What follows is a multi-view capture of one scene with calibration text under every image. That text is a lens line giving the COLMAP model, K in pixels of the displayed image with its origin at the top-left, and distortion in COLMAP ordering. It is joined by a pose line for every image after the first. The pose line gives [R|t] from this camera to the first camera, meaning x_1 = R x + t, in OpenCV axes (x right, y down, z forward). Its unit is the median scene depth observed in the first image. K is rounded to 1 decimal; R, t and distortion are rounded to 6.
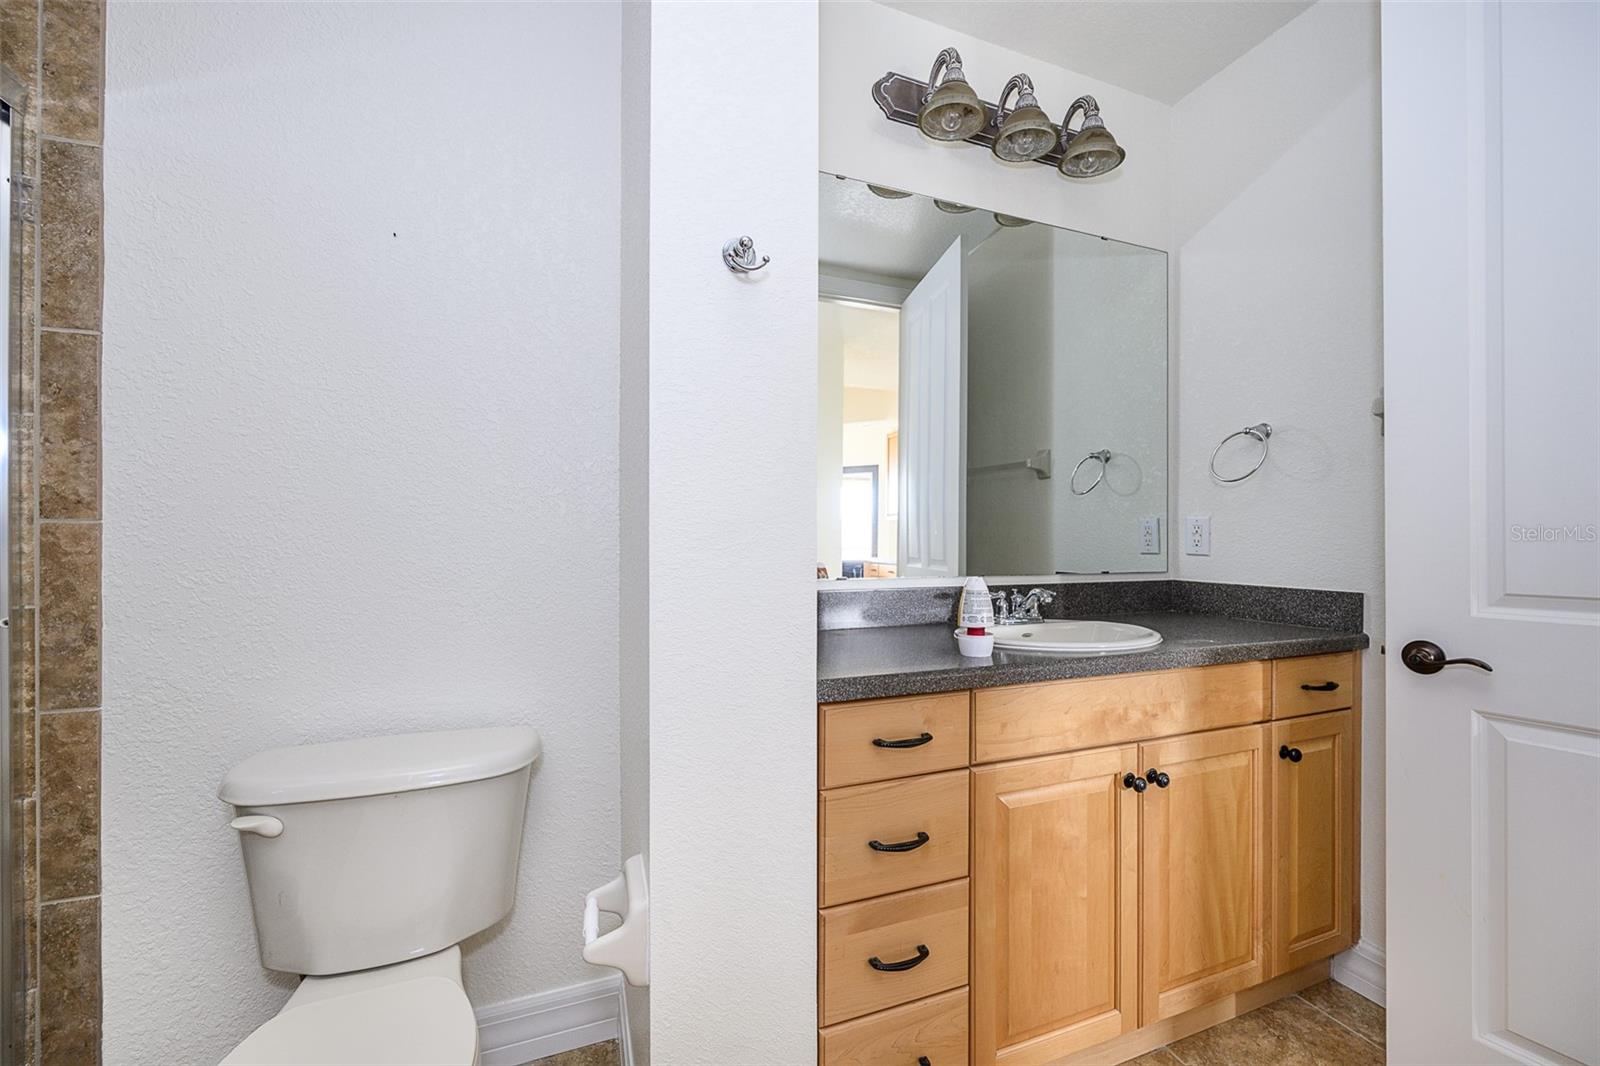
lens RADIAL K [[664.0, 0, 800.0], [0, 664.0, 533.0], [0, 0, 1]] dist [-0.014655, 0.000252]
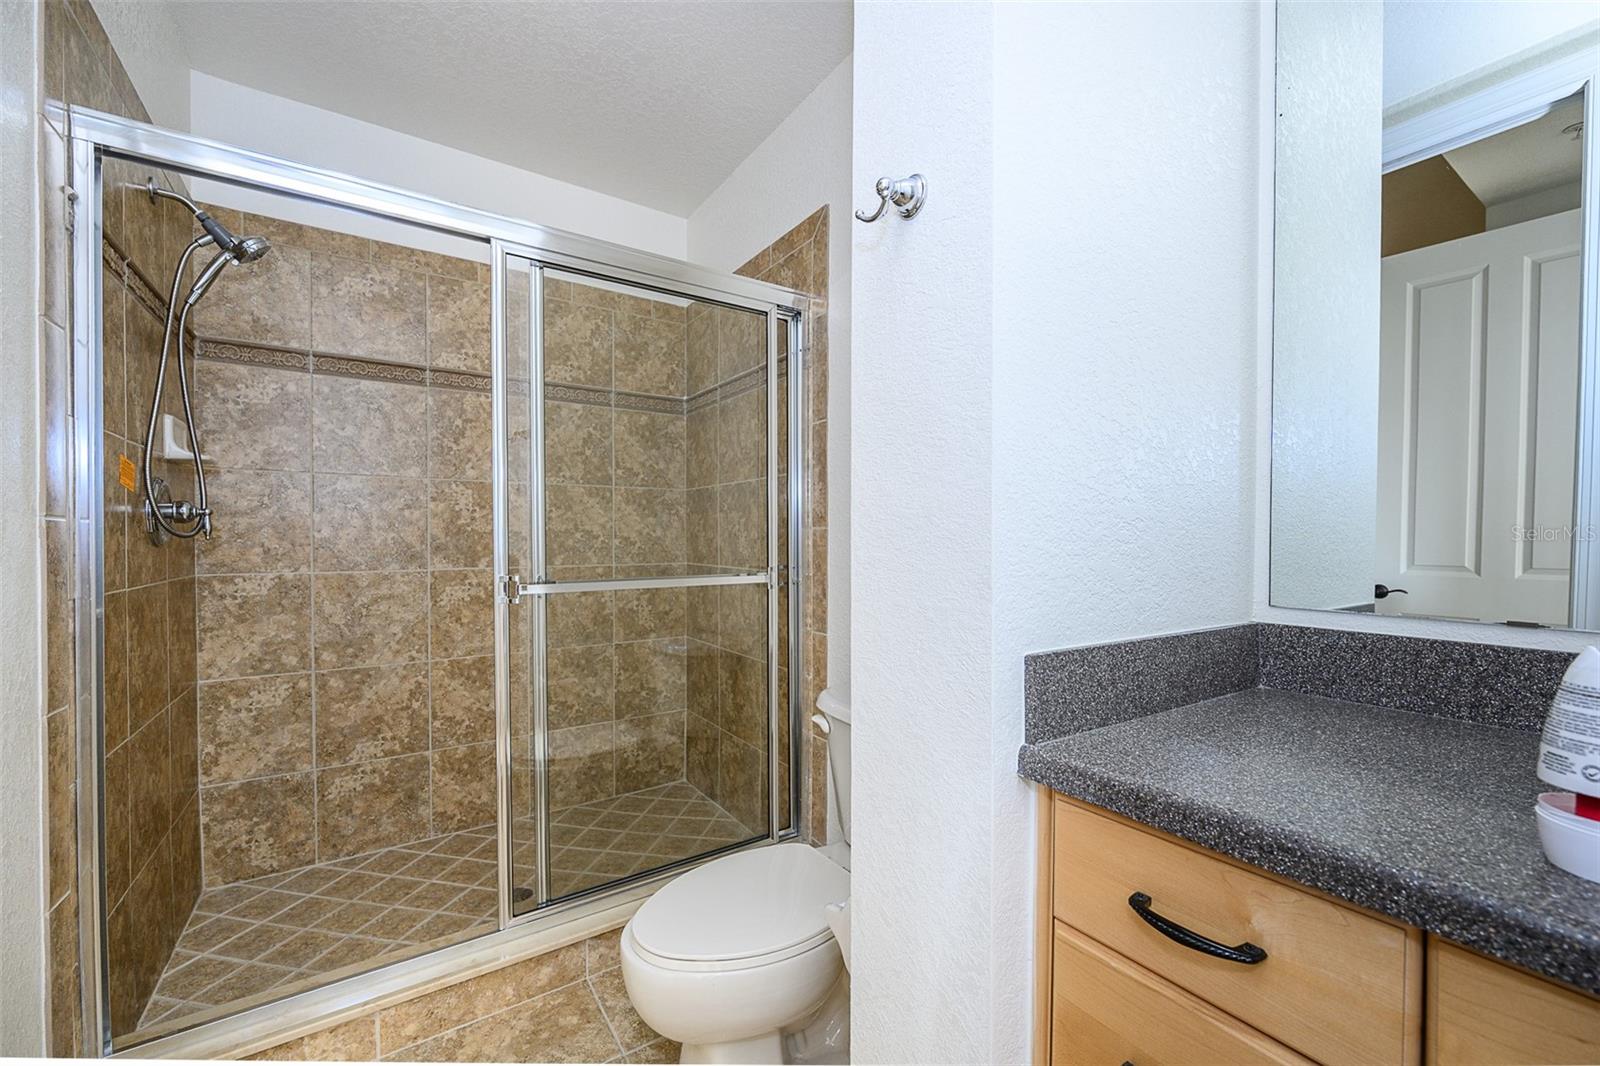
lens RADIAL K [[640.8, 0, 800.0], [0, 640.8, 533.0], [0, 0, 1]] dist [-0.003625, -0.000196]
pose [[0.193789, -0.002603, -0.981040, 0.469449], [0.006109, 0.999980, -0.001446, -0.001634], [0.981024, -0.005713, 0.193801, 0.473308]]
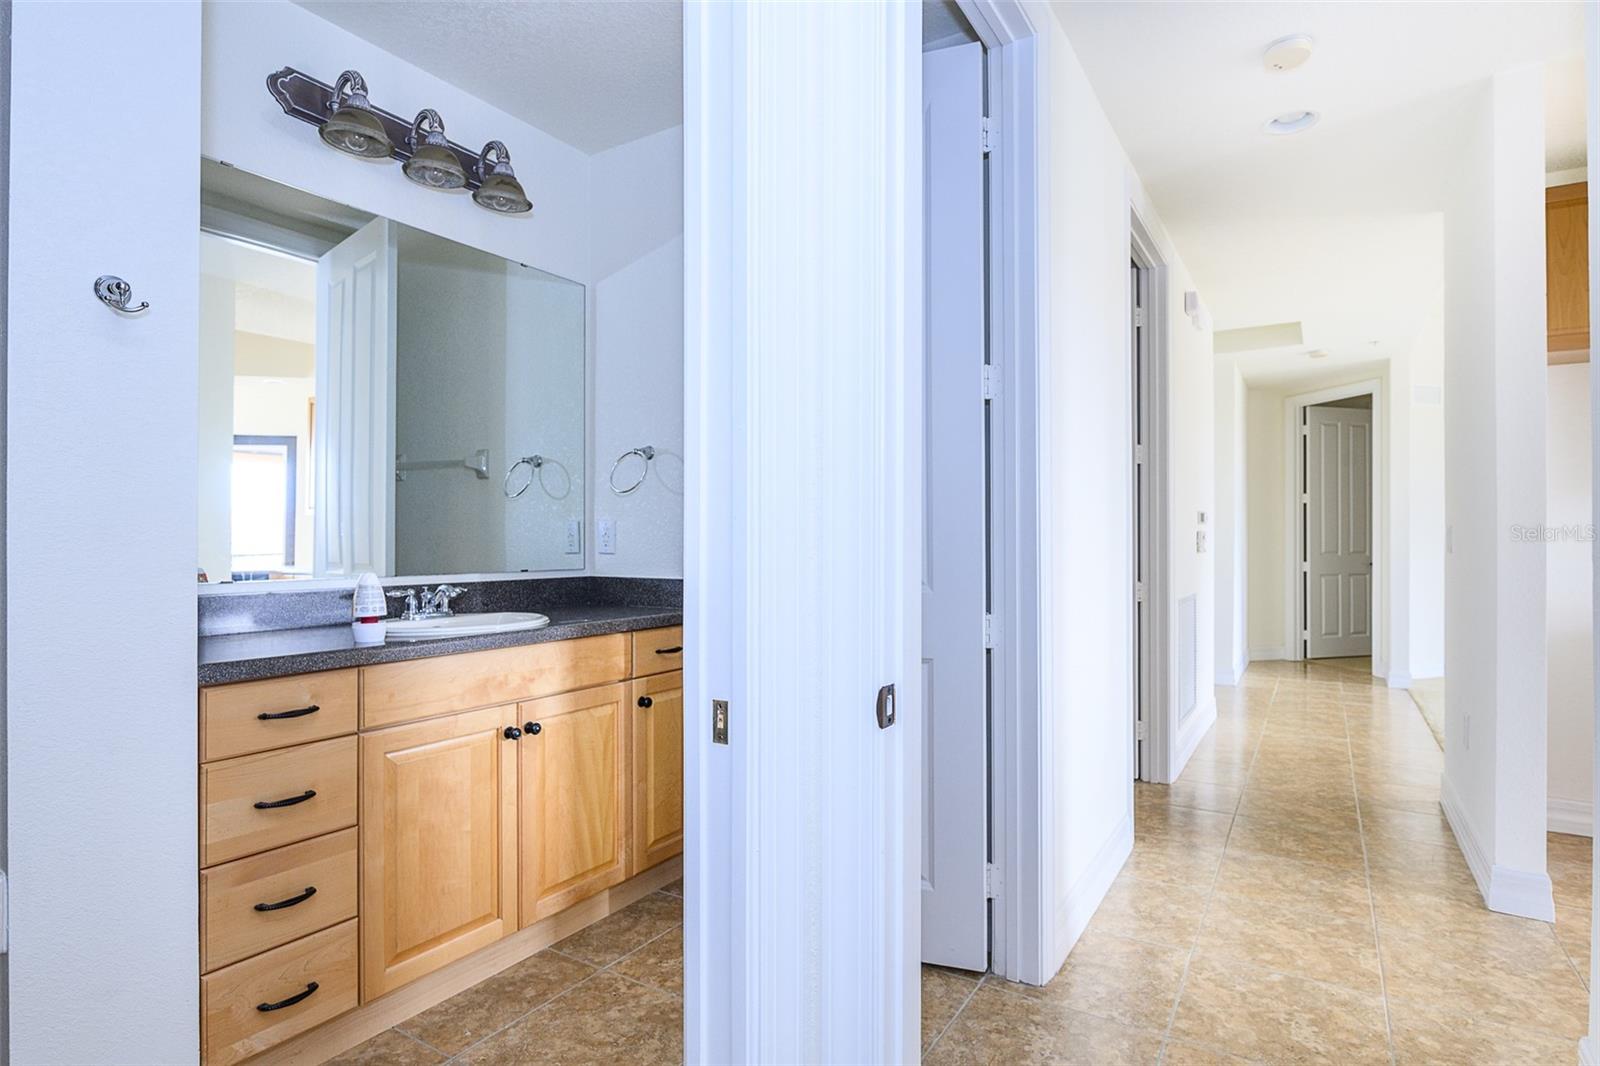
lens RADIAL K [[830.8, 0, 833.9], [0, 830.8, 535.1], [0, 0, 1]] dist [-0.005283, -0.002041]
pose [[0.770780, 0.000285, 0.637101, -0.027423], [-0.001633, 0.999997, 0.001528, -0.003042], [-0.637099, -0.002218, 0.770778, -0.580848]]
